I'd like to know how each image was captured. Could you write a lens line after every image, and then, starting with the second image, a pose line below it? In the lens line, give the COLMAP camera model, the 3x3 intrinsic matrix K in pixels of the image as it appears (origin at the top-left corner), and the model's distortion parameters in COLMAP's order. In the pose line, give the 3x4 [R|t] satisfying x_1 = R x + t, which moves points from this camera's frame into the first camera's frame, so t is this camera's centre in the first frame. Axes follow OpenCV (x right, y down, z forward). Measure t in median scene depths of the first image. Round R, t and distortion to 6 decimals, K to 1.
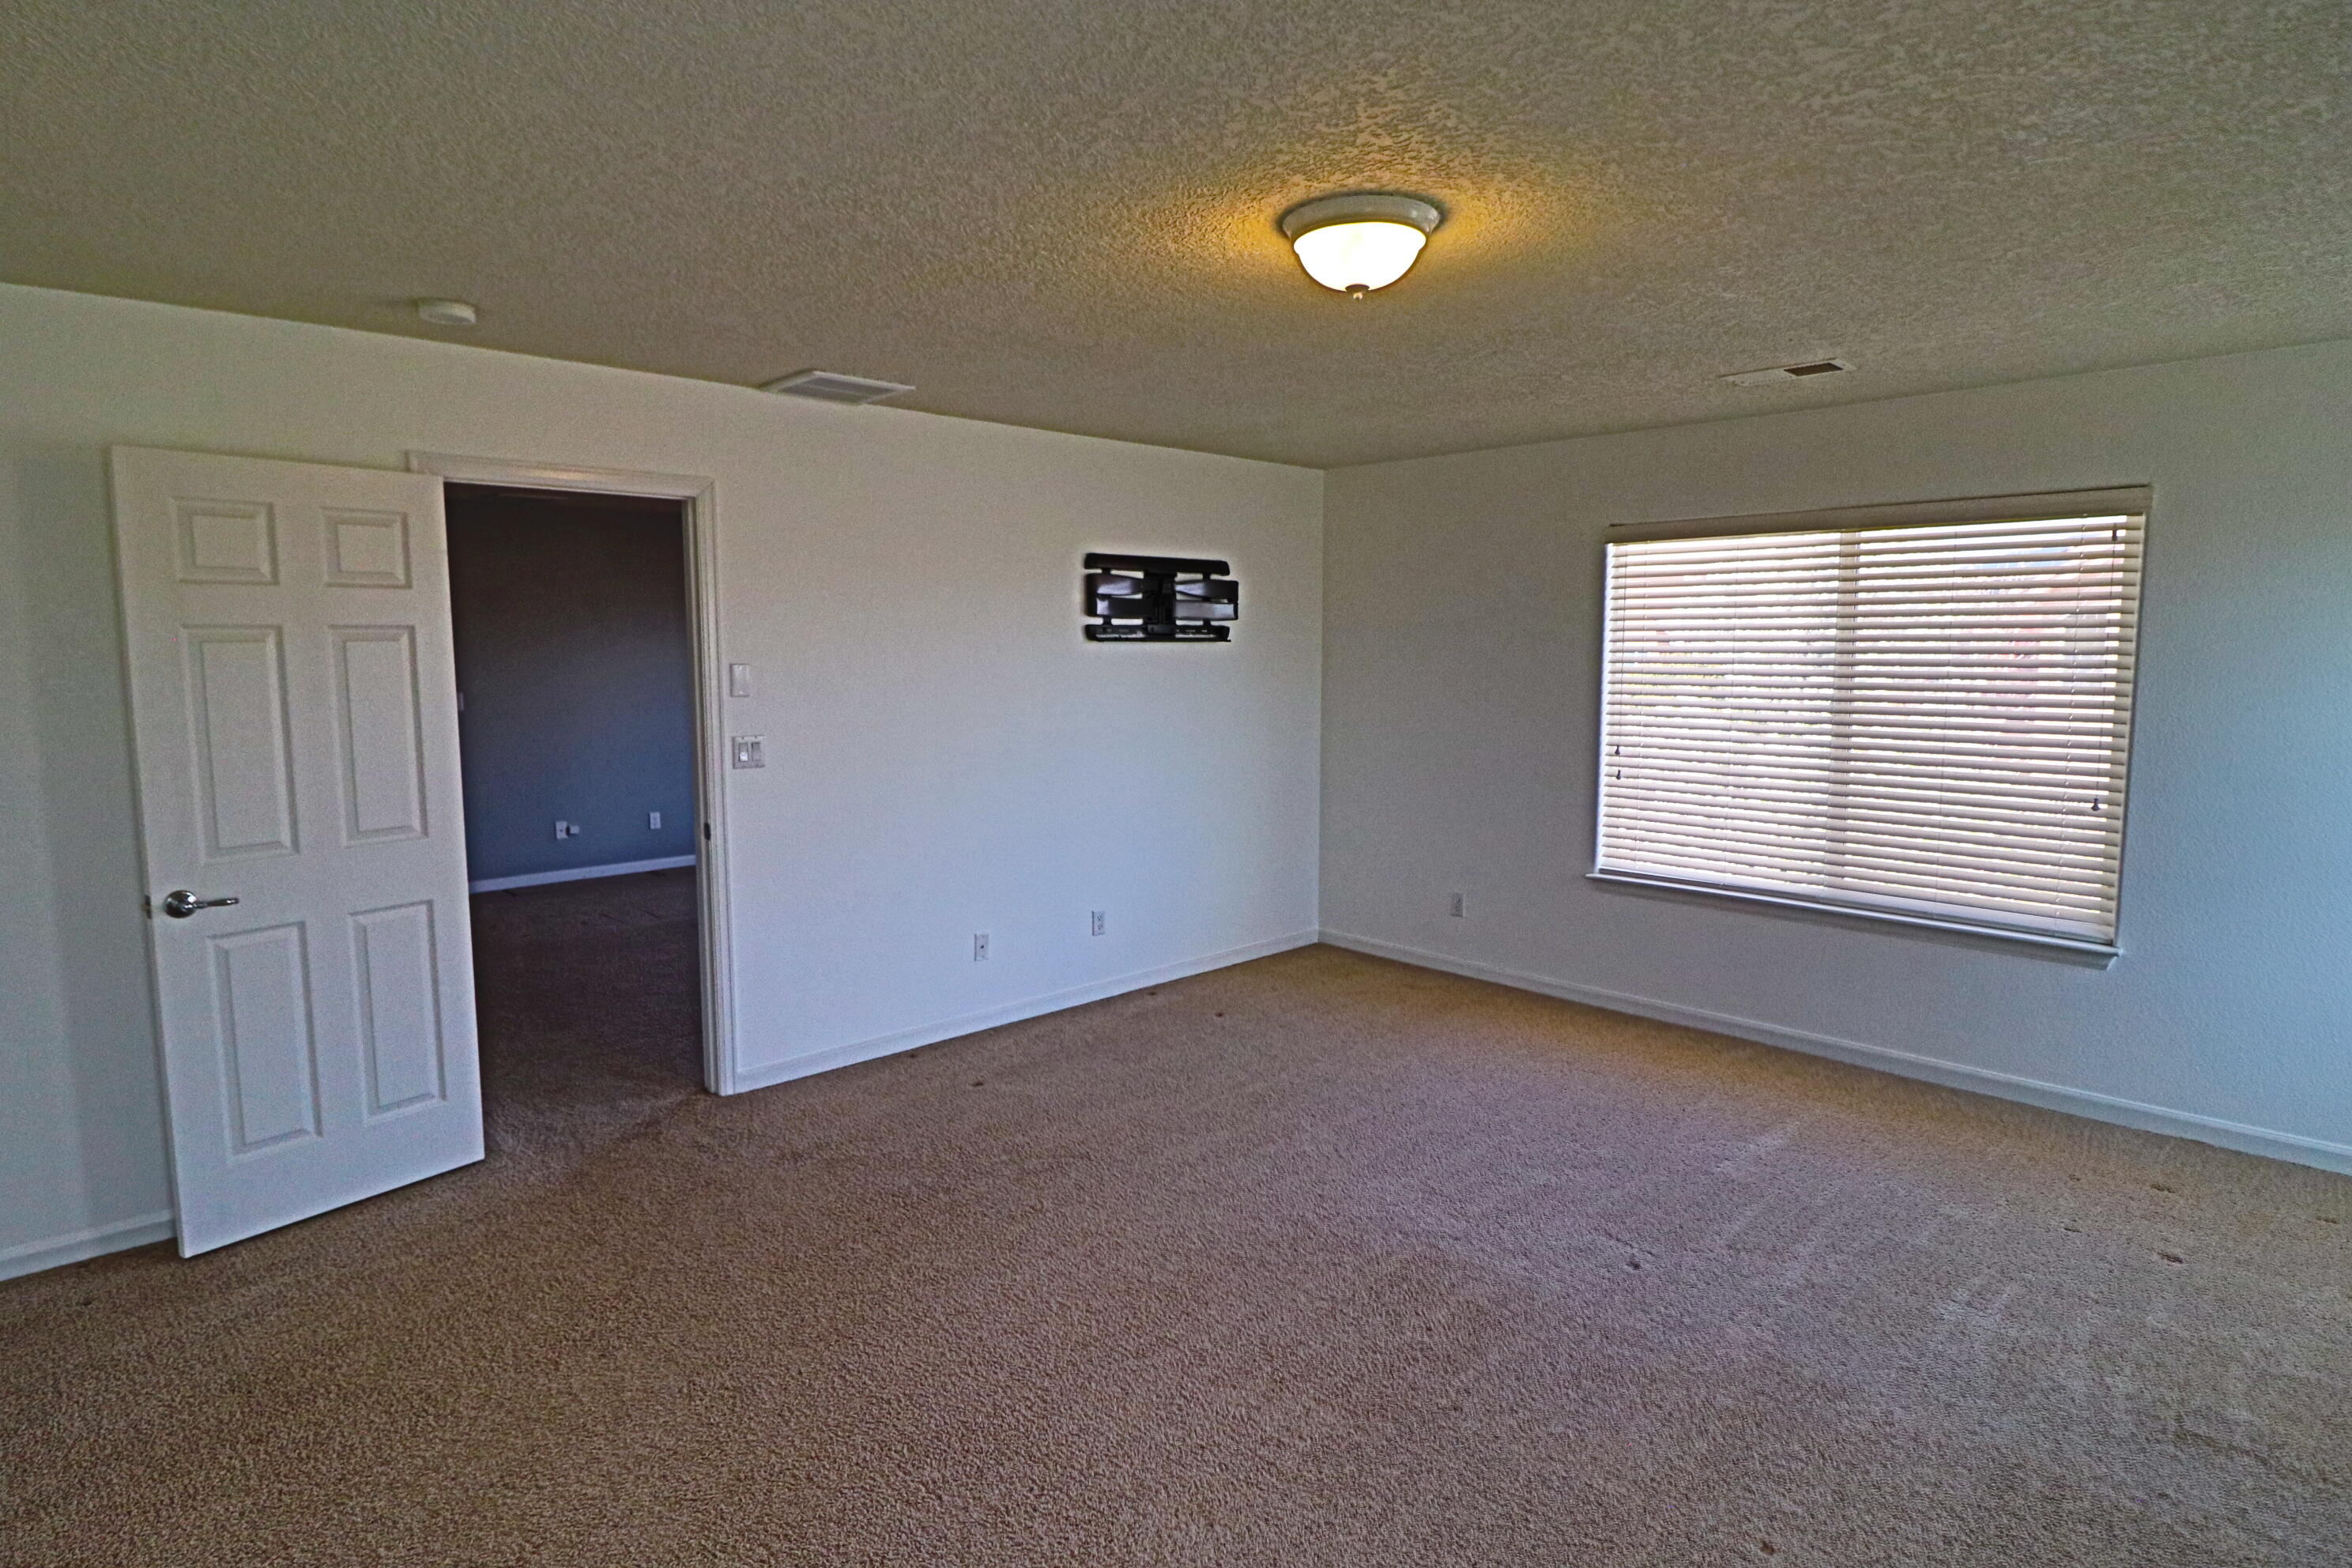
lens RADIAL K [[1198.3, 0, 1171.5], [0, 1198.3, 762.2], [0, 0, 1]] dist [-0.026788, 0.000076]
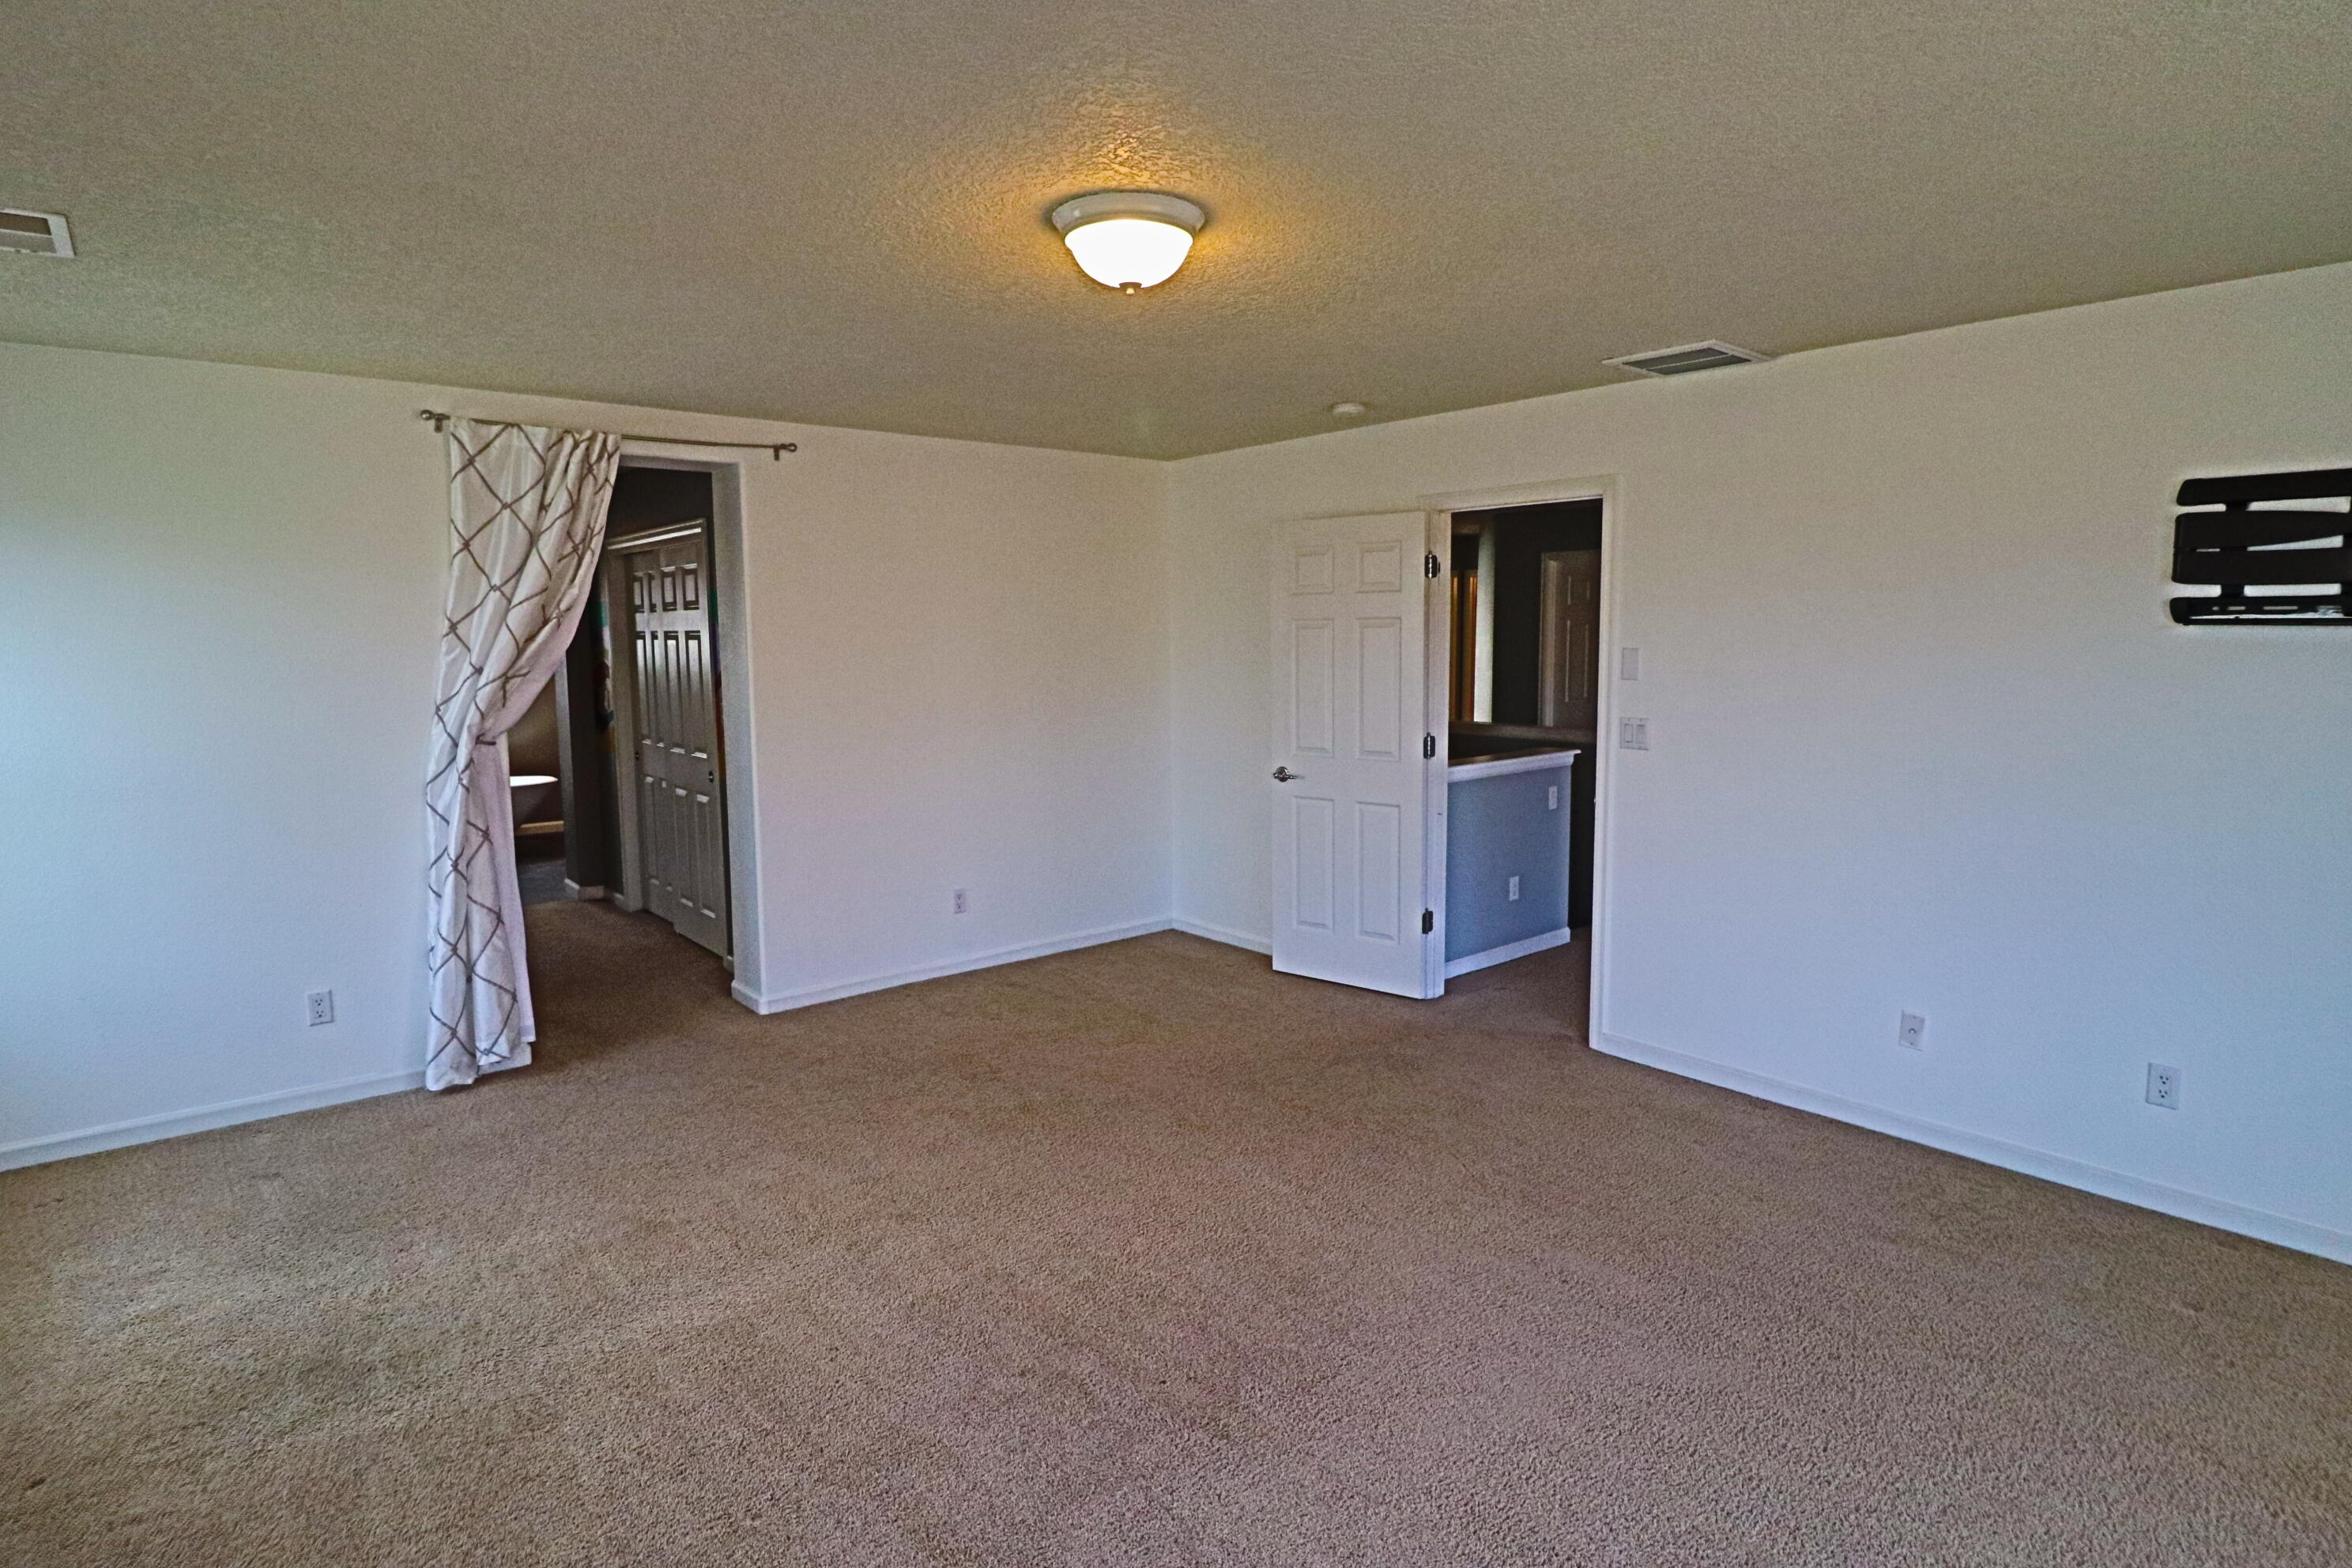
lens RADIAL K [[1198.3, 0, 1171.5], [0, 1198.3, 762.2], [0, 0, 1]] dist [-0.026788, 0.000076]
pose [[-0.056539, 0.112452, -0.992047, 0.707490], [-0.090029, 0.989014, 0.117240, -0.070100], [0.994333, 0.095942, -0.045794, 0.658655]]
